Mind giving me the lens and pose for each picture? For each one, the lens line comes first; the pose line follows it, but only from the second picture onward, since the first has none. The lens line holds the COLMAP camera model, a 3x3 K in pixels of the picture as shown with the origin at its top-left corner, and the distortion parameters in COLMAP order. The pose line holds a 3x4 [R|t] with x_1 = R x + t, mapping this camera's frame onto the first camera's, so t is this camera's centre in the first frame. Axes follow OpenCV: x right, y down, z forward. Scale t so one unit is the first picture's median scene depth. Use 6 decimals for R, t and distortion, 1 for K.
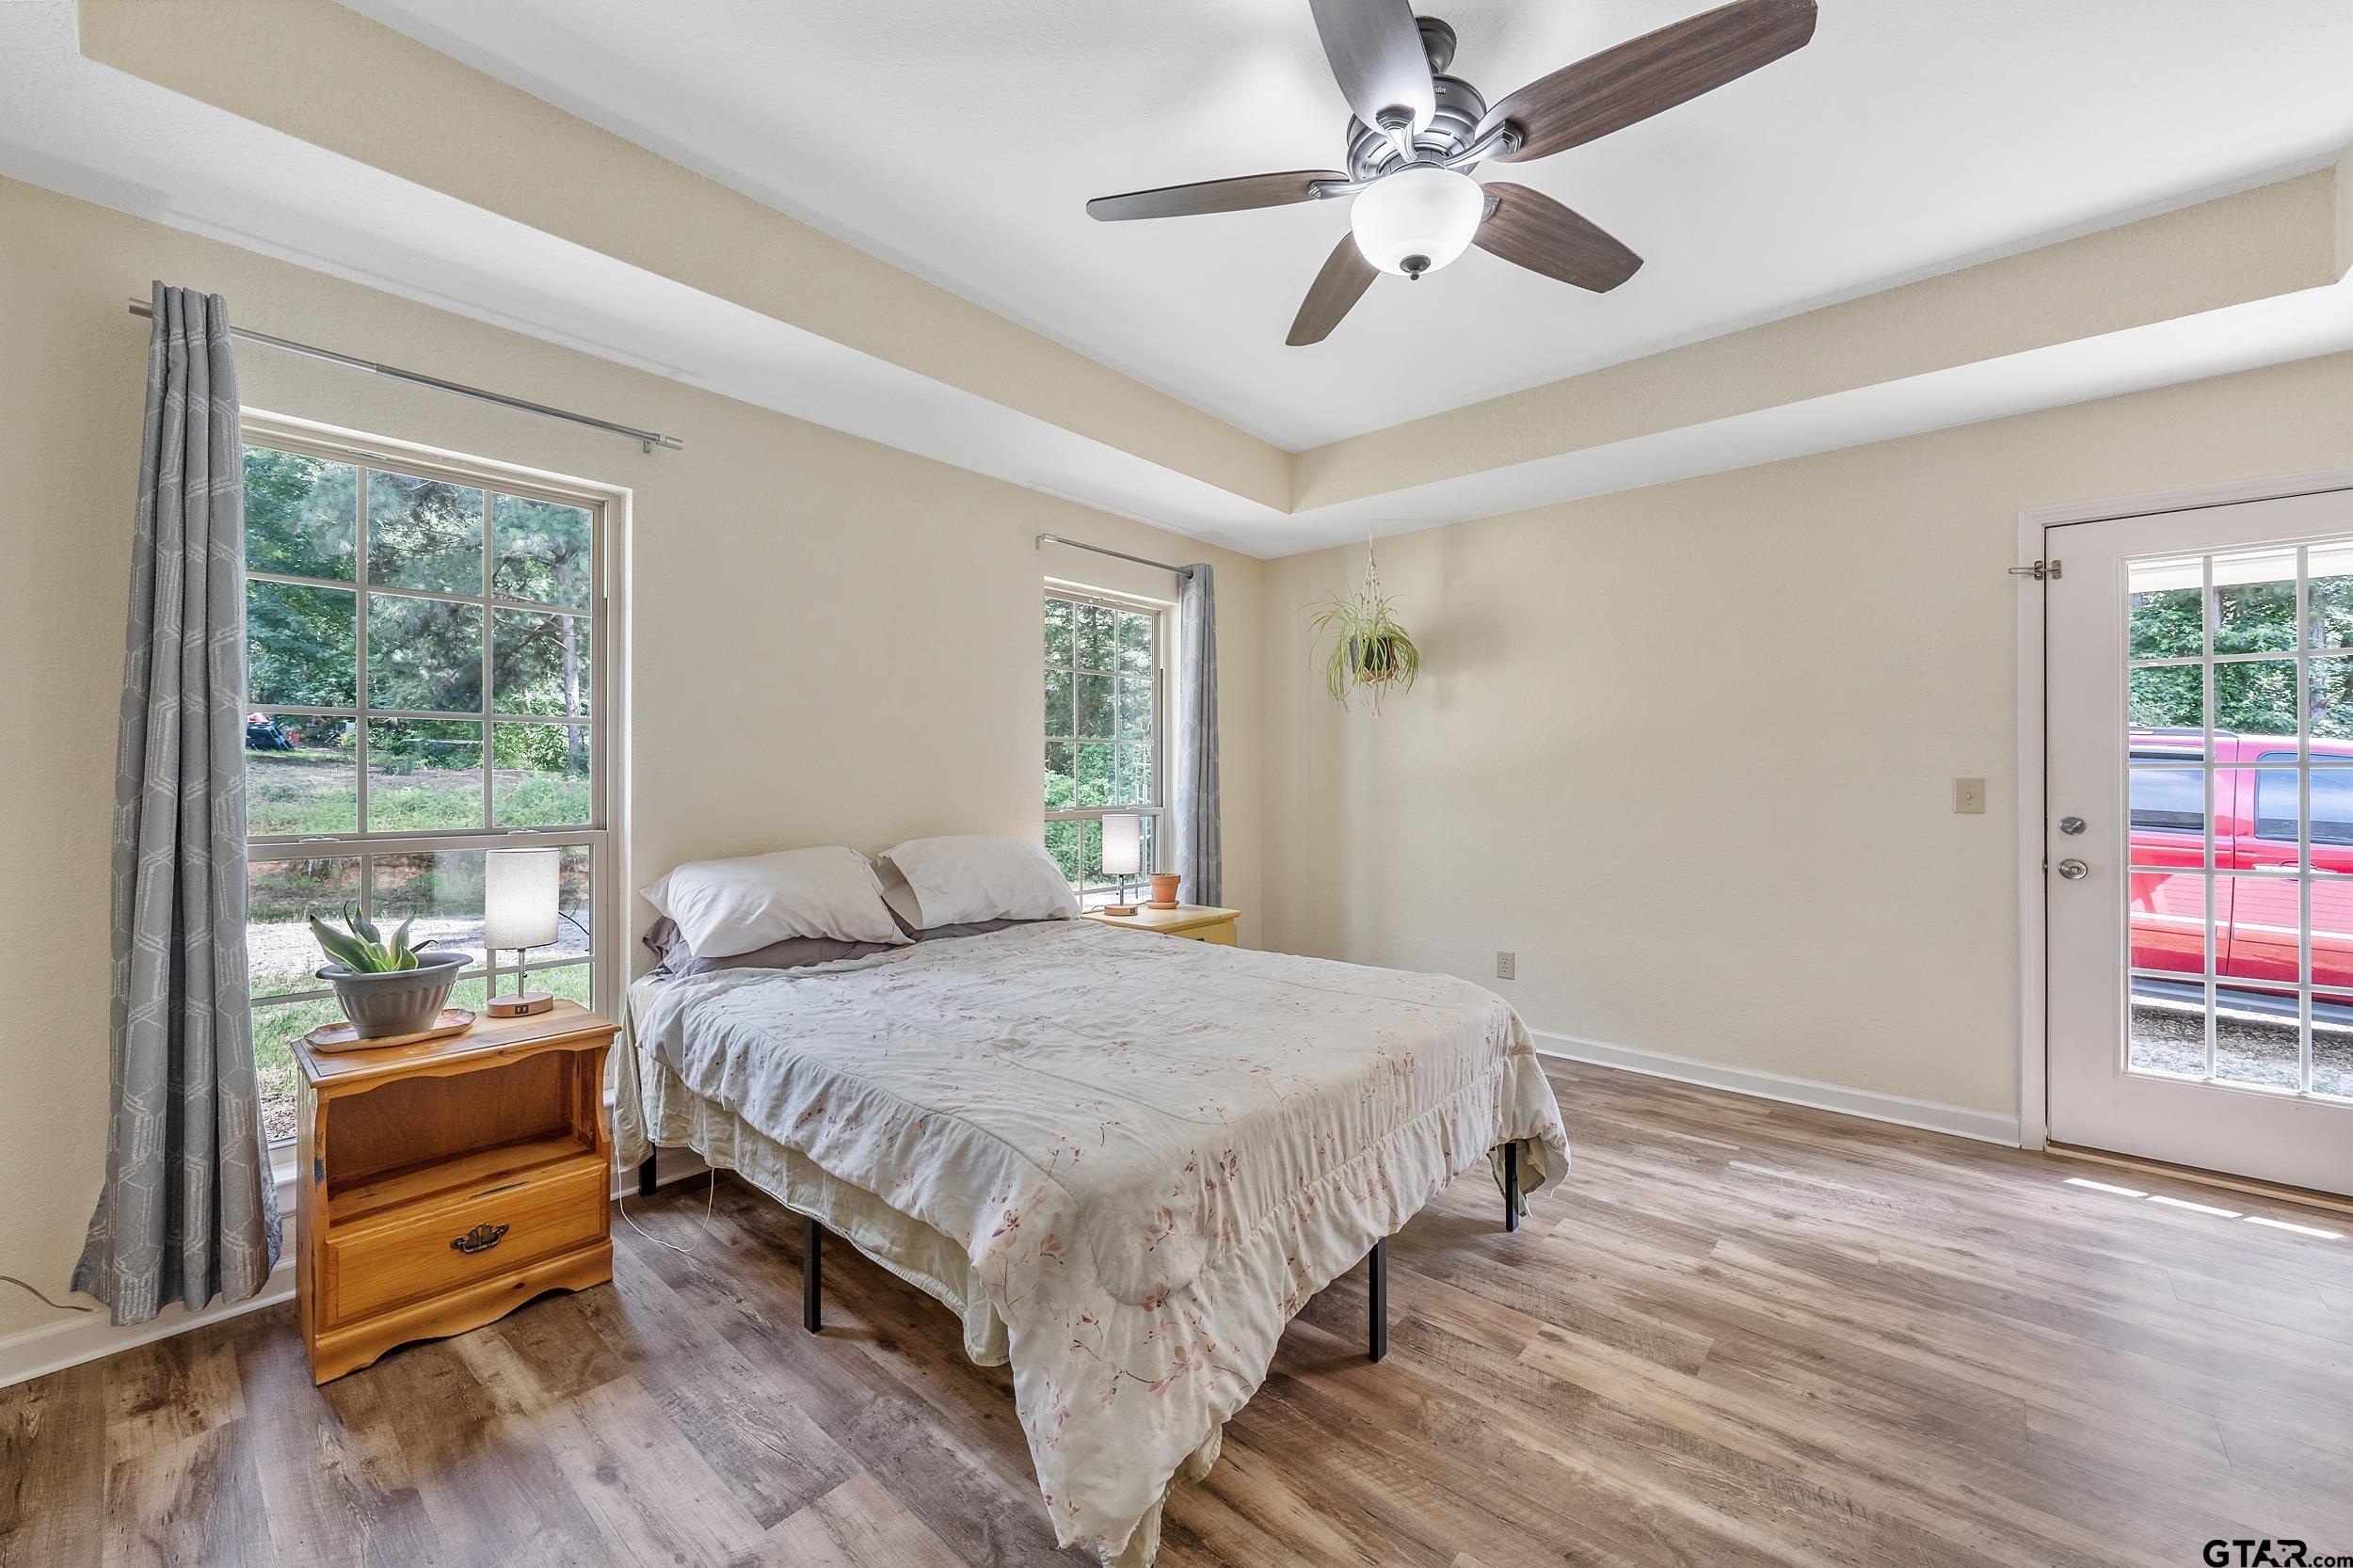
lens RADIAL K [[917.7, 0, 1177.6], [0, 917.7, 781.7], [0, 0, 1]] dist [0.001642, -0.000026]
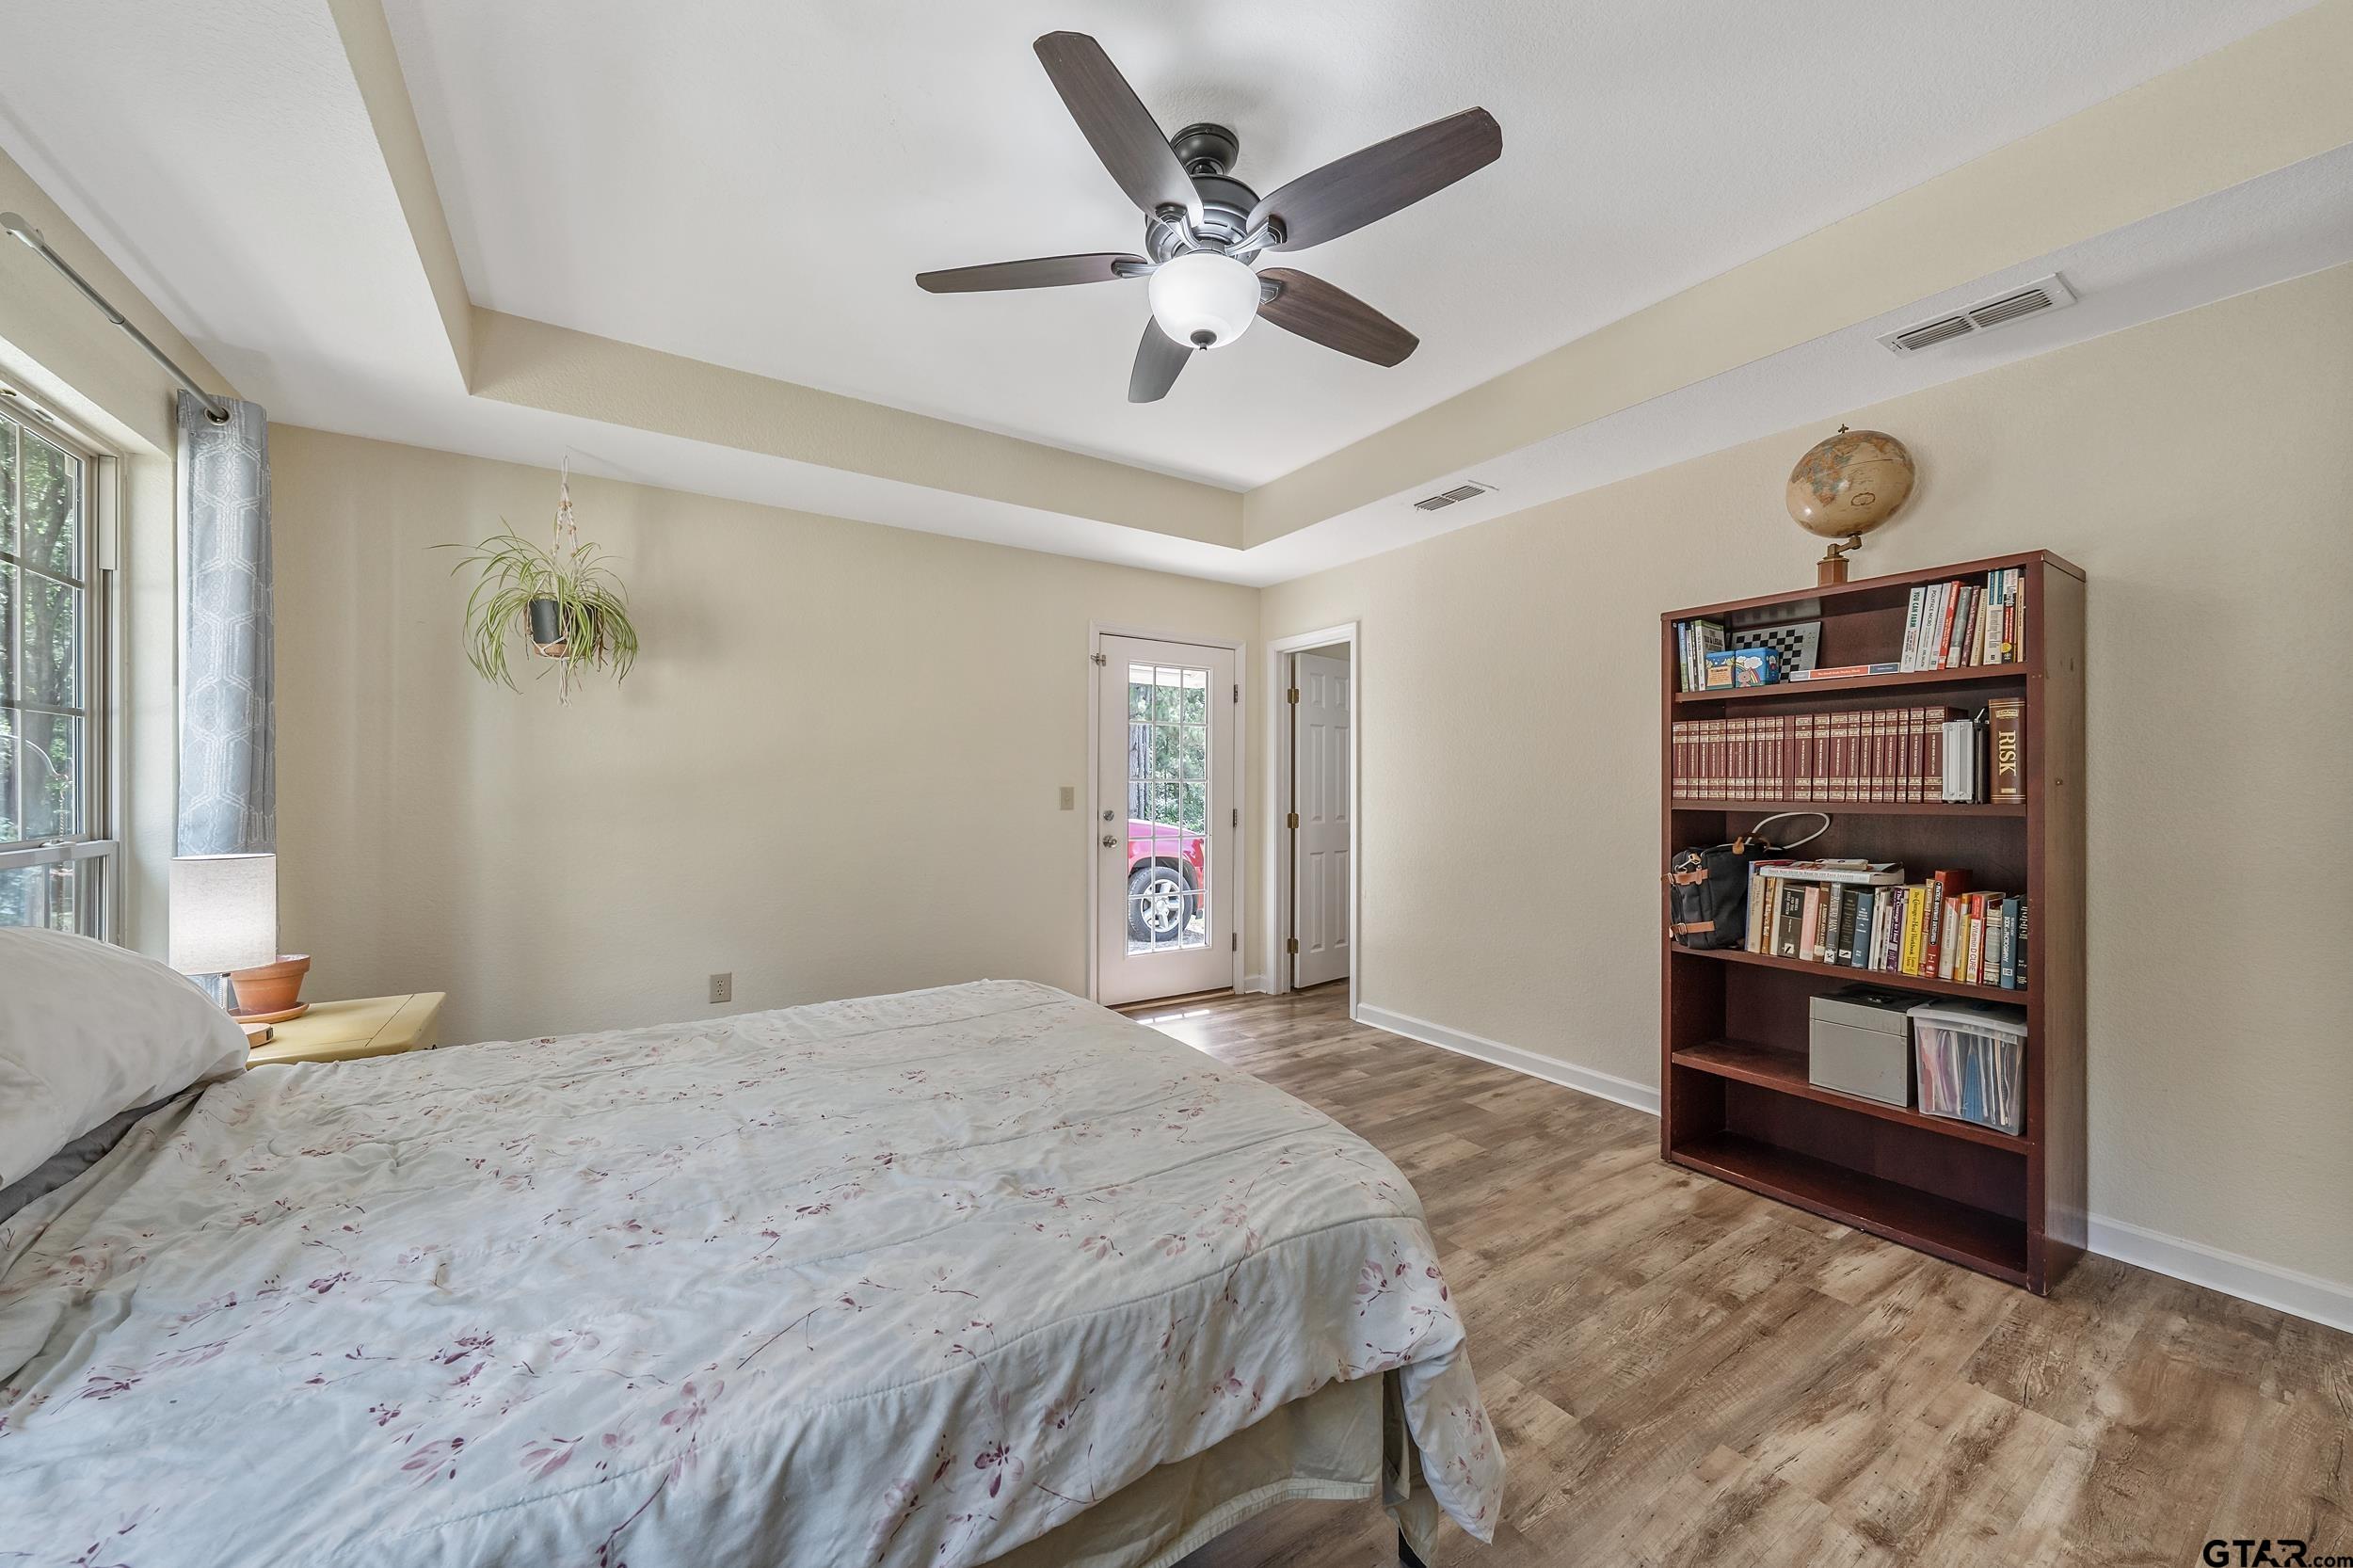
lens RADIAL K [[850.3, 0, 1176.3], [0, 850.3, 785.6], [0, 0, 1]] dist [-0.001727, -0.000095]
pose [[0.268500, 0.002965, 0.963275, -0.488745], [-0.001179, 0.999996, -0.002749, -0.002412], [-0.963279, -0.000397, 0.268503, 0.469466]]
